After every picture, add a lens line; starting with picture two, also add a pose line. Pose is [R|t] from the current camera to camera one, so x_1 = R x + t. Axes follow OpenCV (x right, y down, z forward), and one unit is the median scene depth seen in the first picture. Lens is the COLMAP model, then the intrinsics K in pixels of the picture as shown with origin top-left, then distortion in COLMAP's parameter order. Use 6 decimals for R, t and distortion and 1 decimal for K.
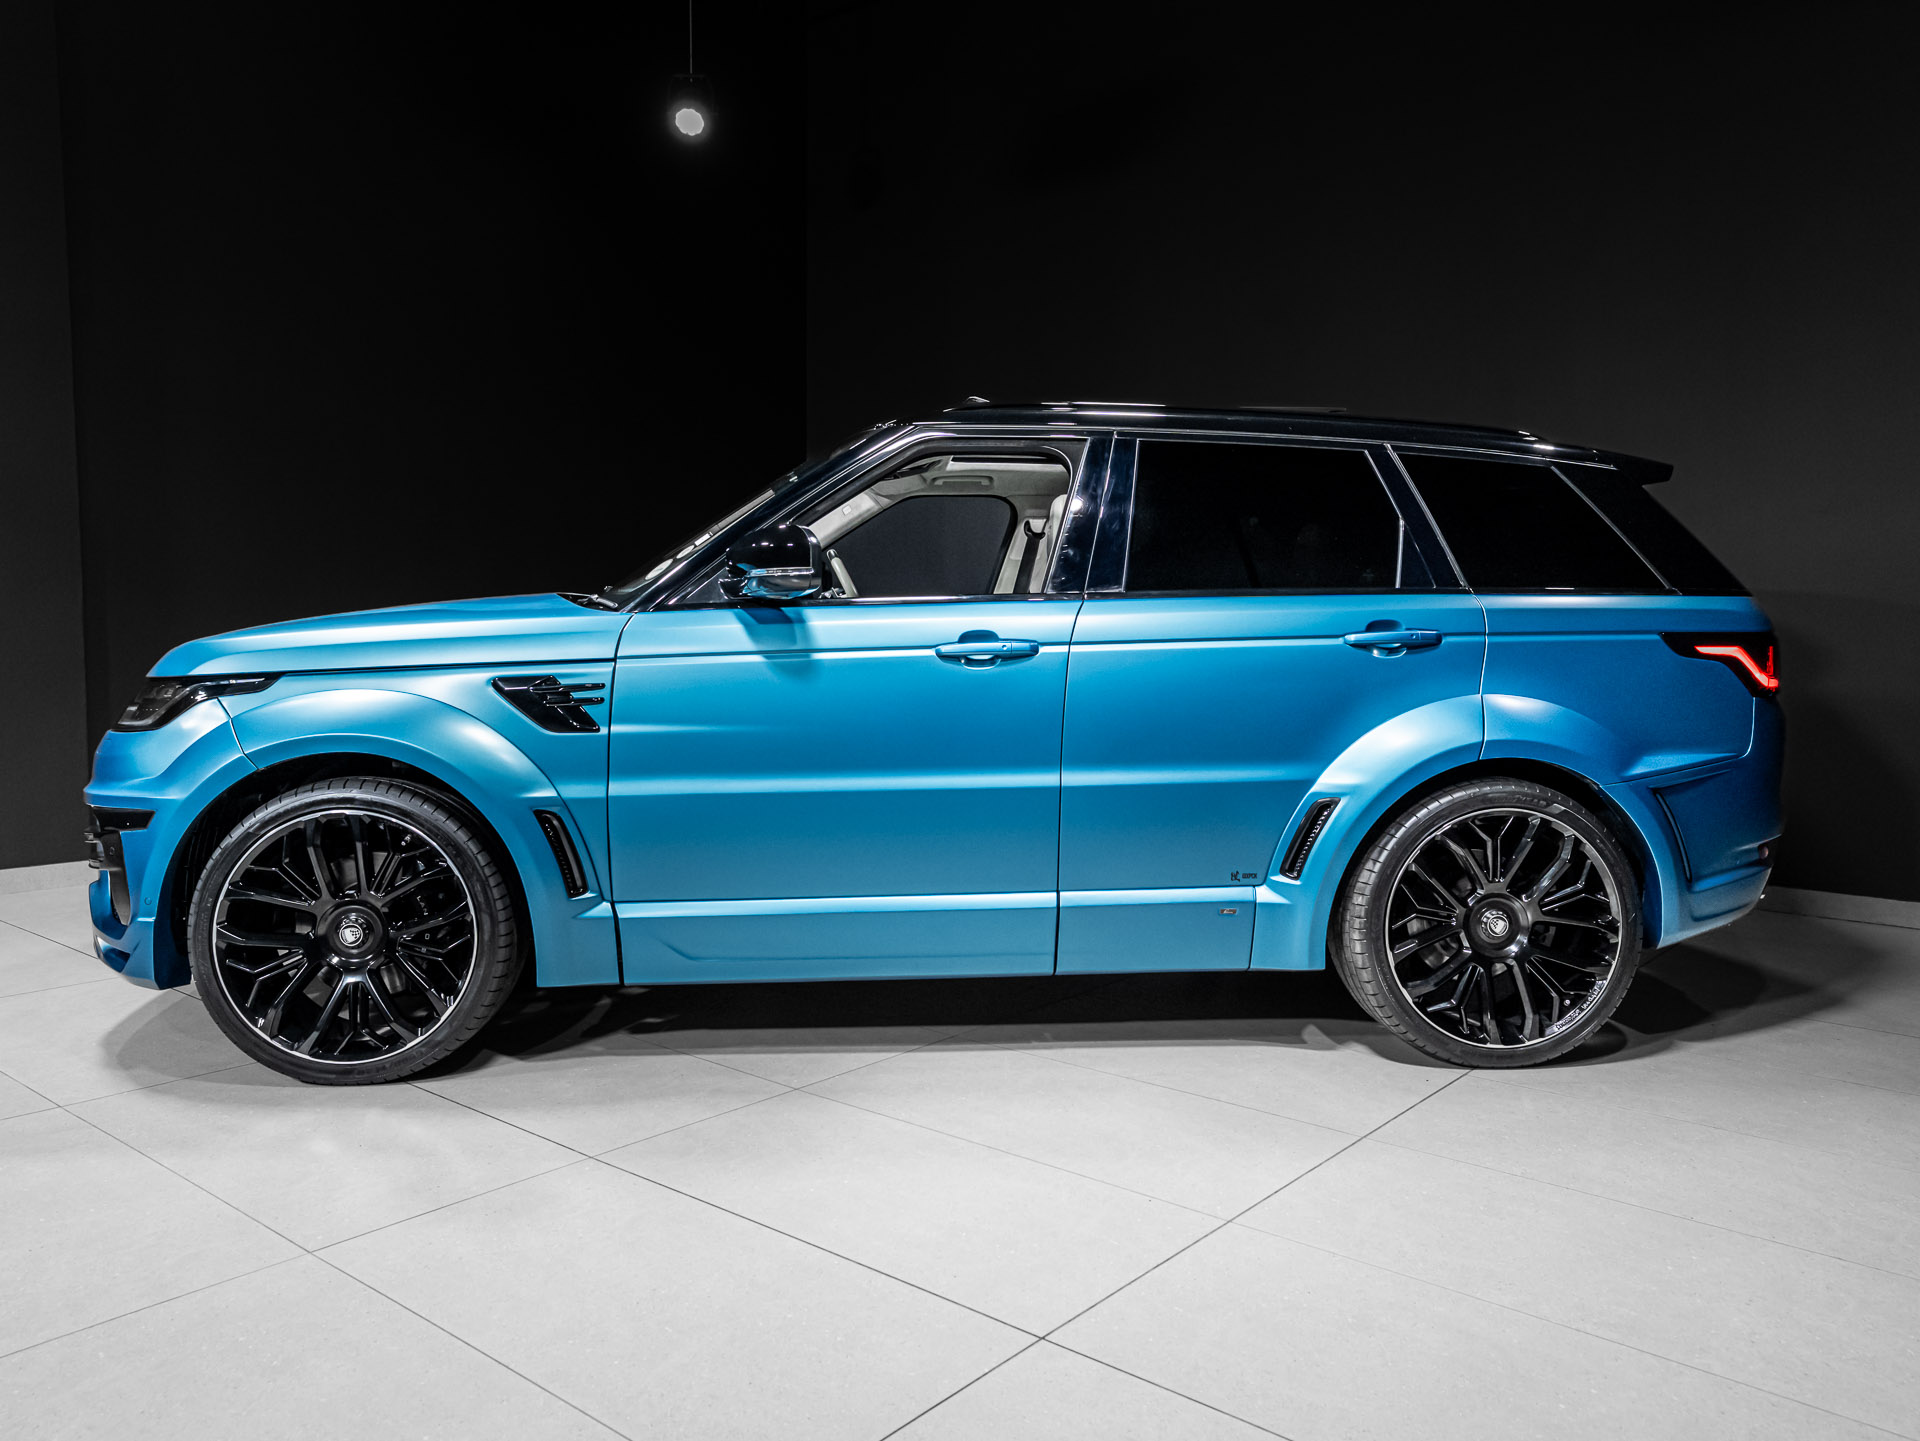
lens RADIAL K [[1357.0, 0, 960.0], [0, 1357.0, 720.5], [0, 0, 1]] dist [-0.002179, 0.001365]
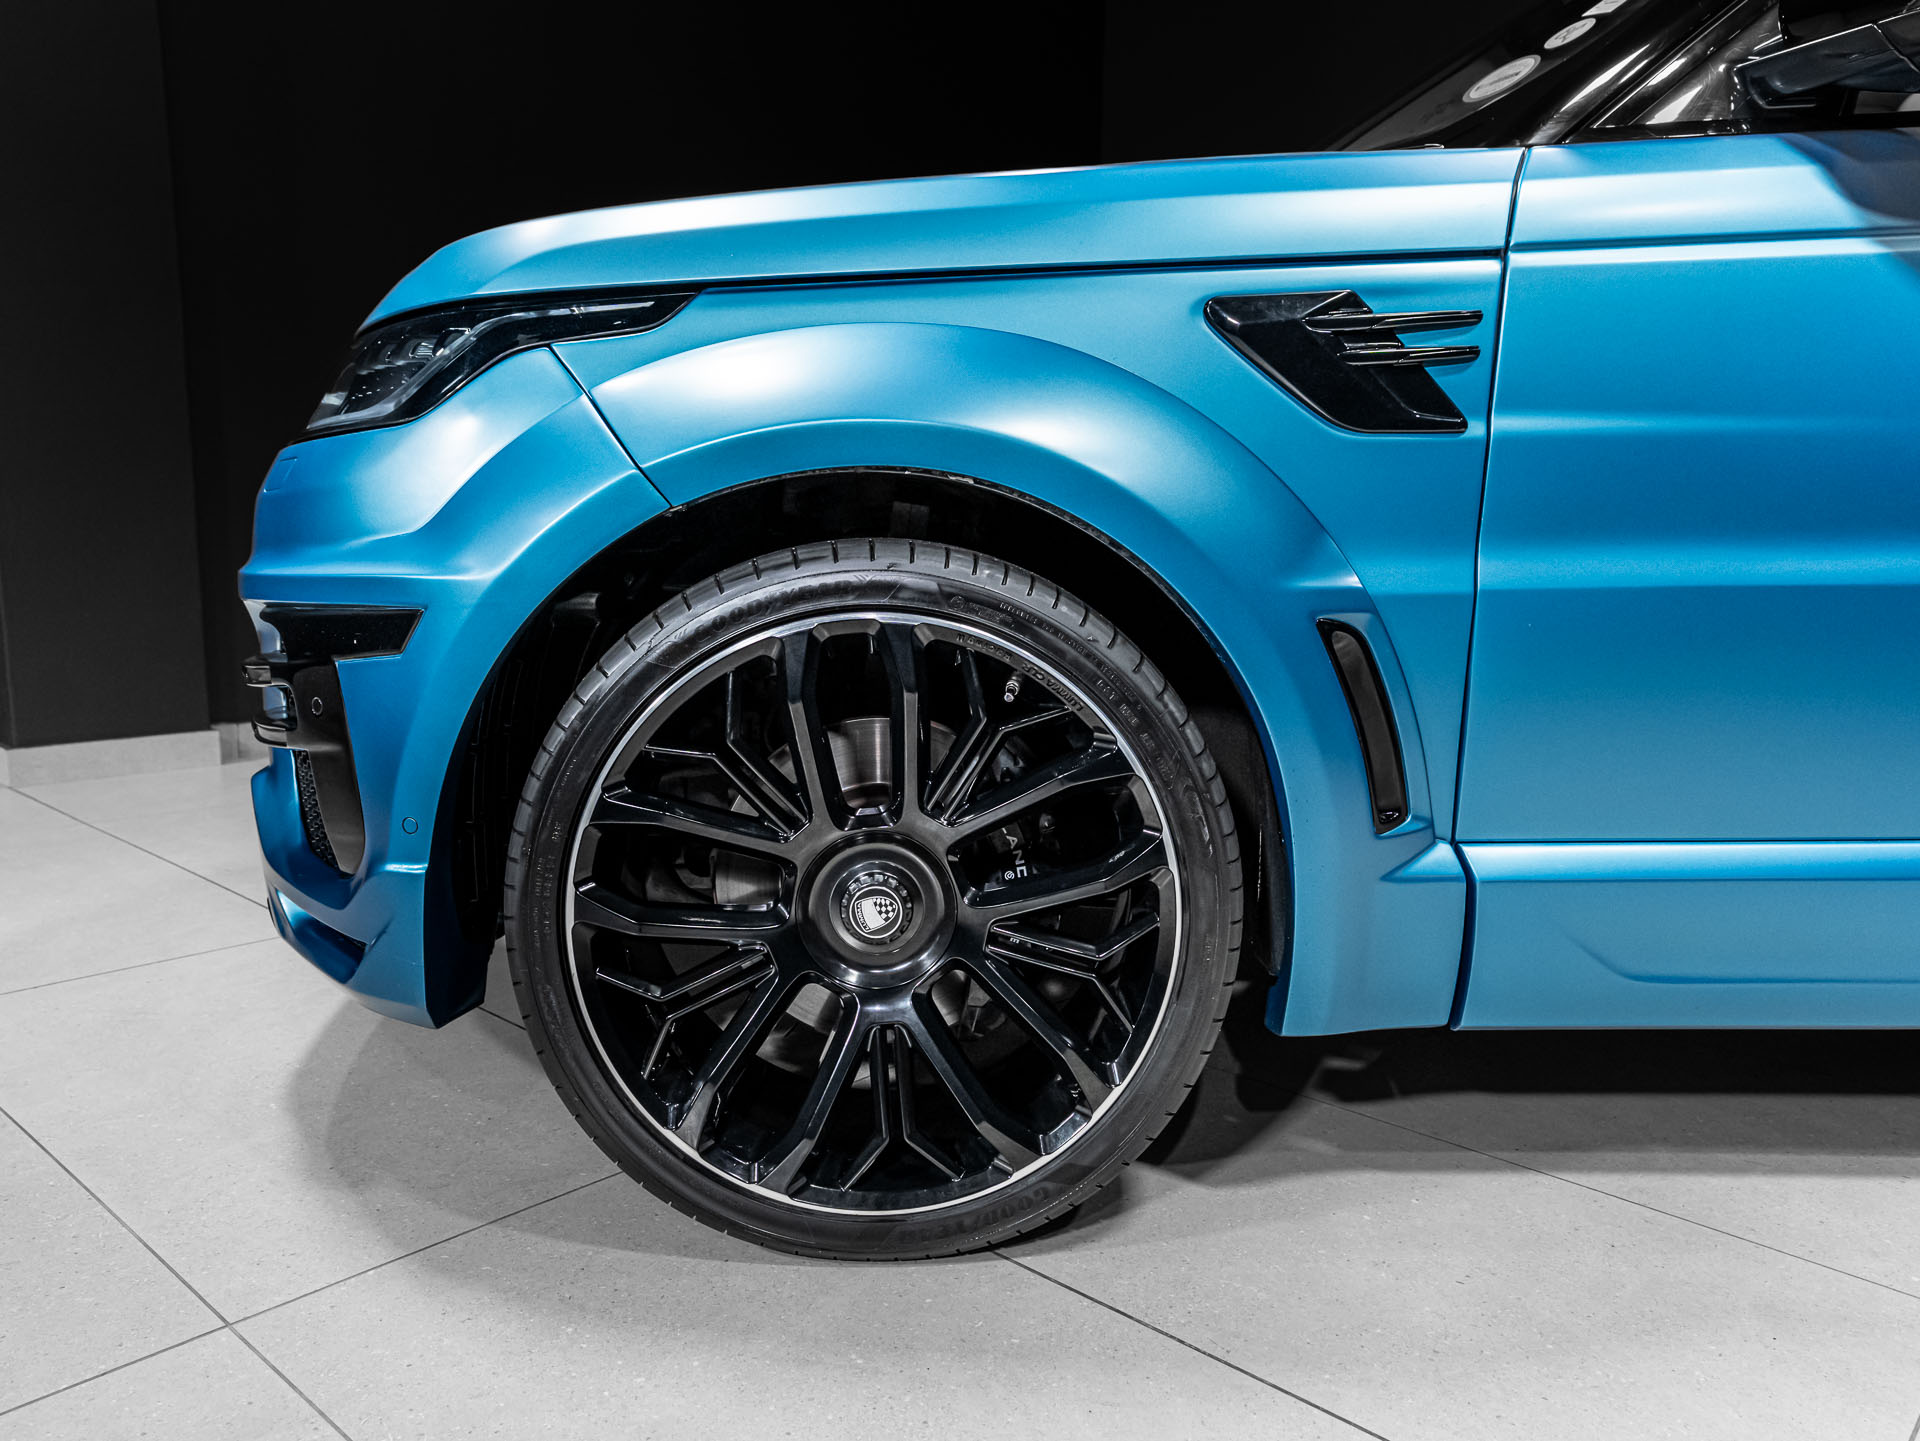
lens RADIAL K [[1426.8, 0, 965.8], [0, 1426.8, 697.8], [0, 0, 1]] dist [0.005728, 0.003534]
pose [[0.997895, 0.013393, -0.063445, -0.376683], [-0.008429, 0.996927, 0.077883, 0.054581], [0.064293, -0.077185, 0.994942, 0.541607]]
